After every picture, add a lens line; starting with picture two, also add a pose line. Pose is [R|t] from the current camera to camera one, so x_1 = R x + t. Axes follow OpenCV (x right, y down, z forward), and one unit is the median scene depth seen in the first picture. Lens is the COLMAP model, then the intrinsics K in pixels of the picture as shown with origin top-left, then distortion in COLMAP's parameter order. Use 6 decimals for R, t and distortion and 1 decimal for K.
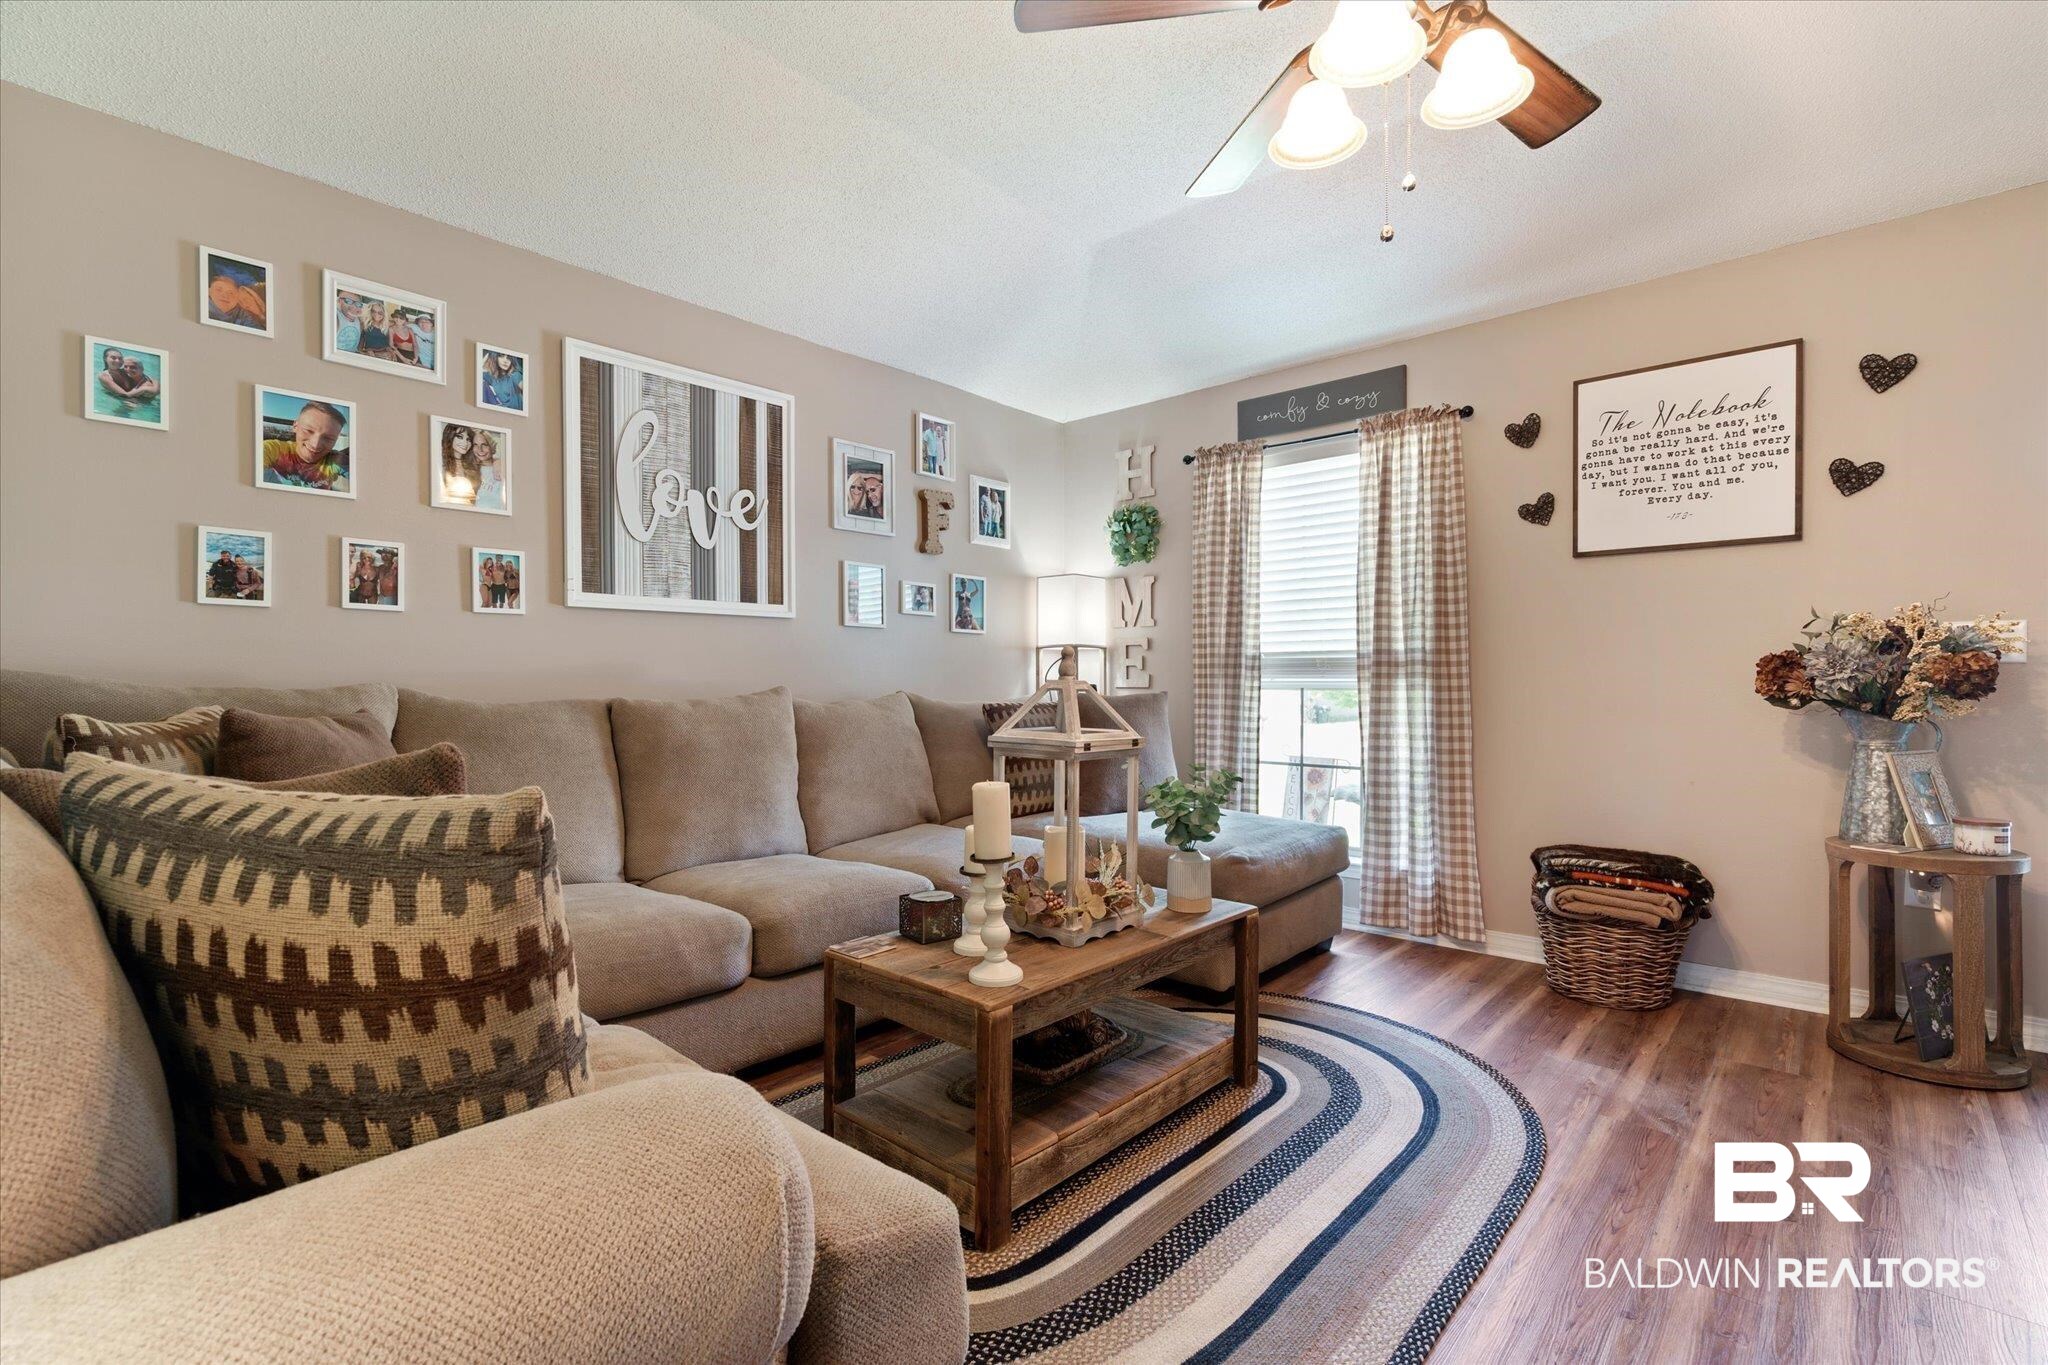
lens RADIAL K [[935.2, 0, 1024.0], [0, 935.2, 682.5], [0, 0, 1]] dist [0.002922, 0.001001]
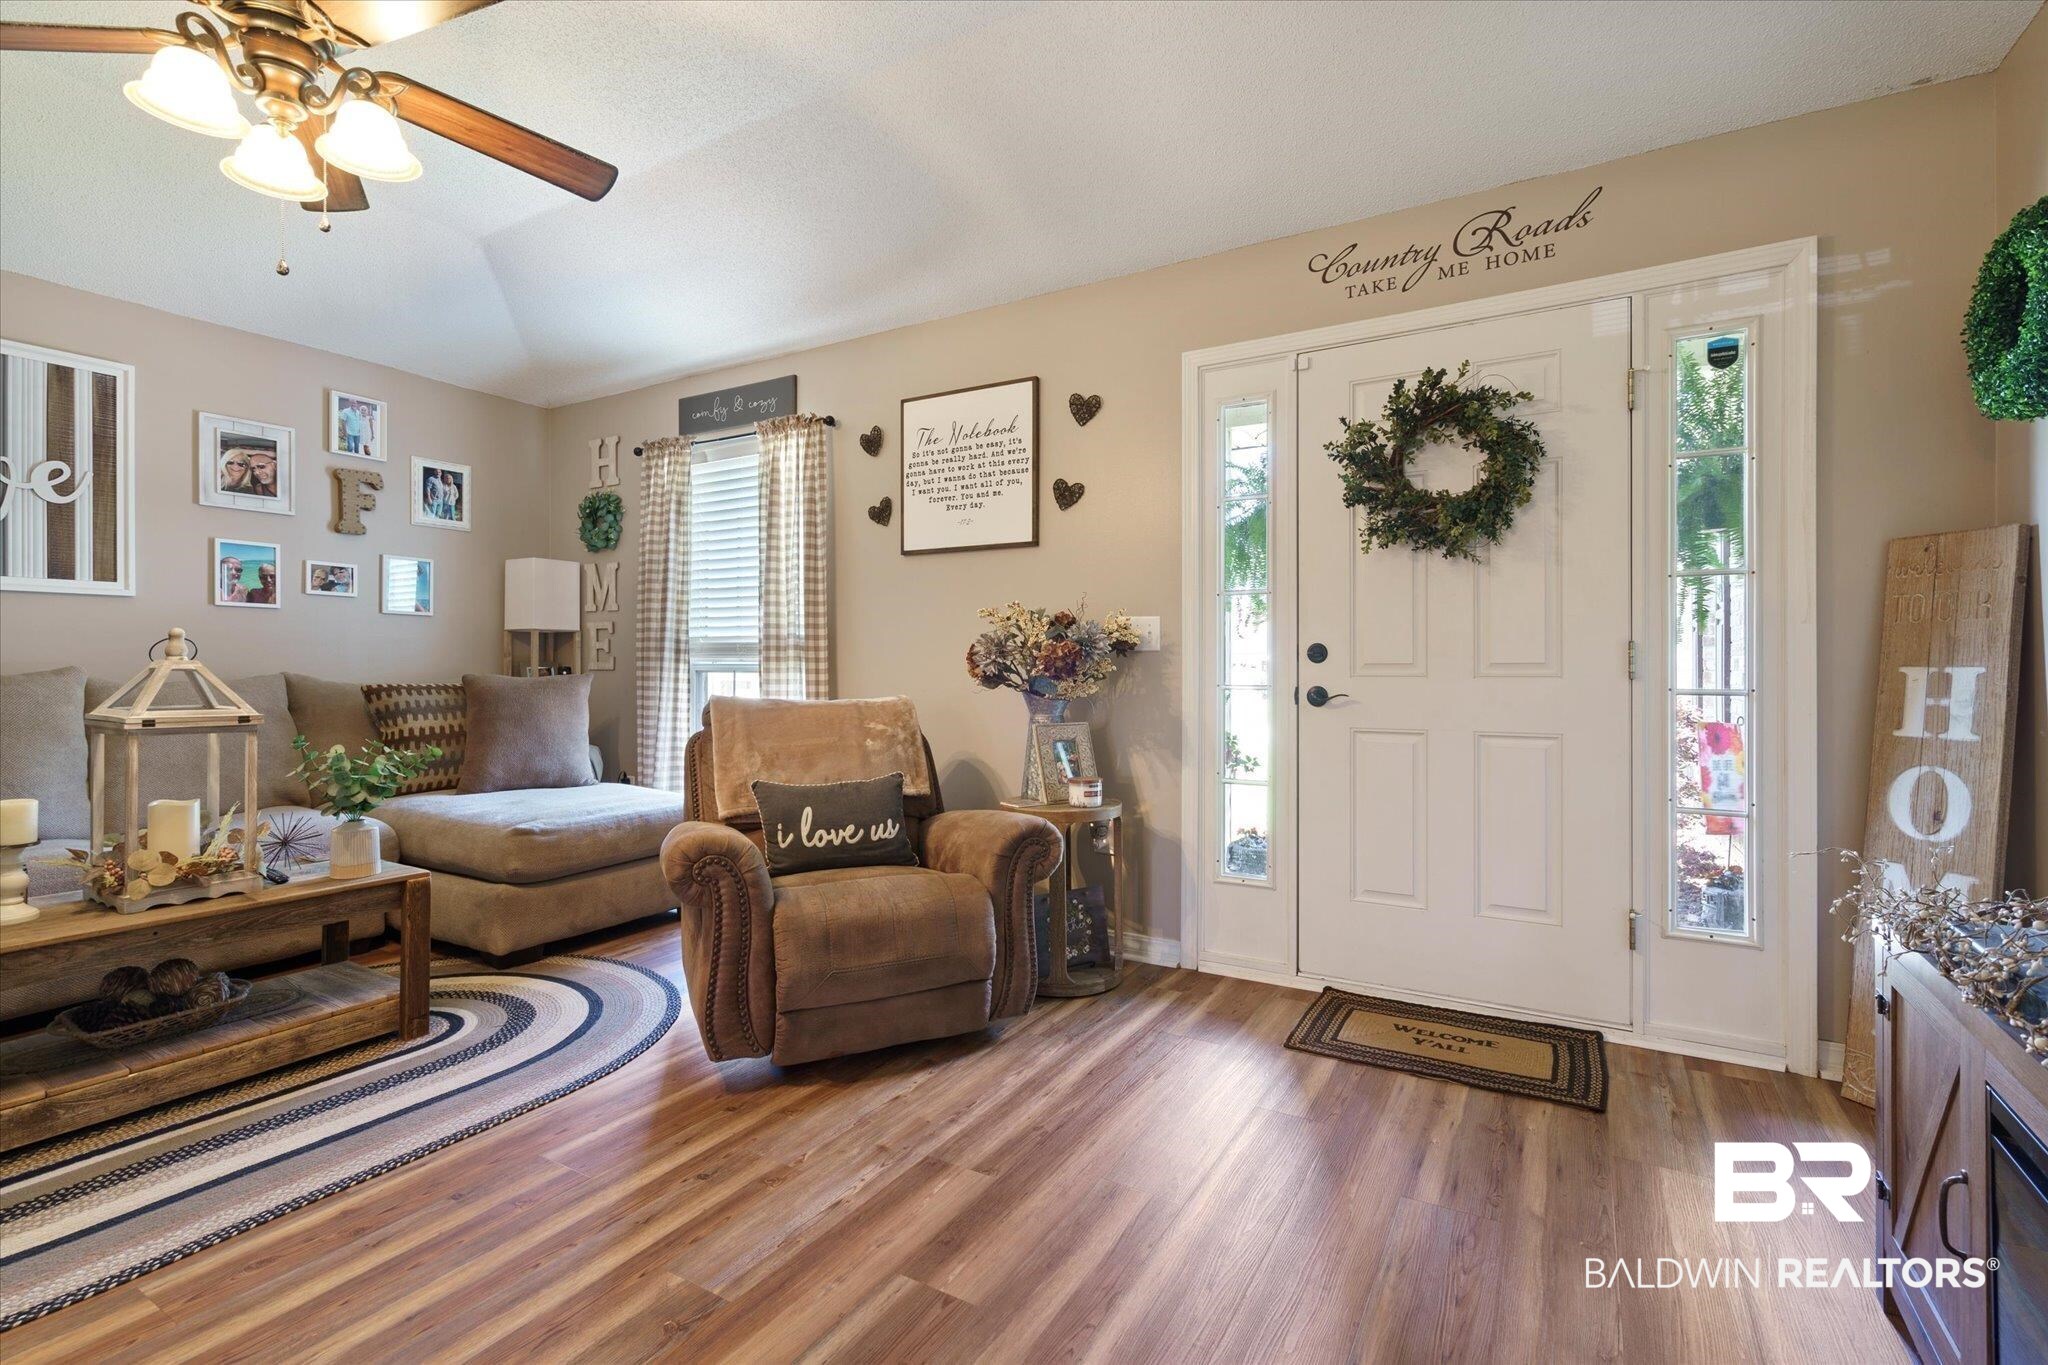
lens RADIAL K [[938.5, 0, 1027.5], [0, 938.5, 662.7], [0, 0, 1]] dist [-0.001685, -0.000428]
pose [[0.981293, 0.005651, 0.192438, 0.503454], [-0.004524, 0.999970, -0.006295, 0.002358], [-0.192467, 0.005307, 0.981289, -0.134949]]
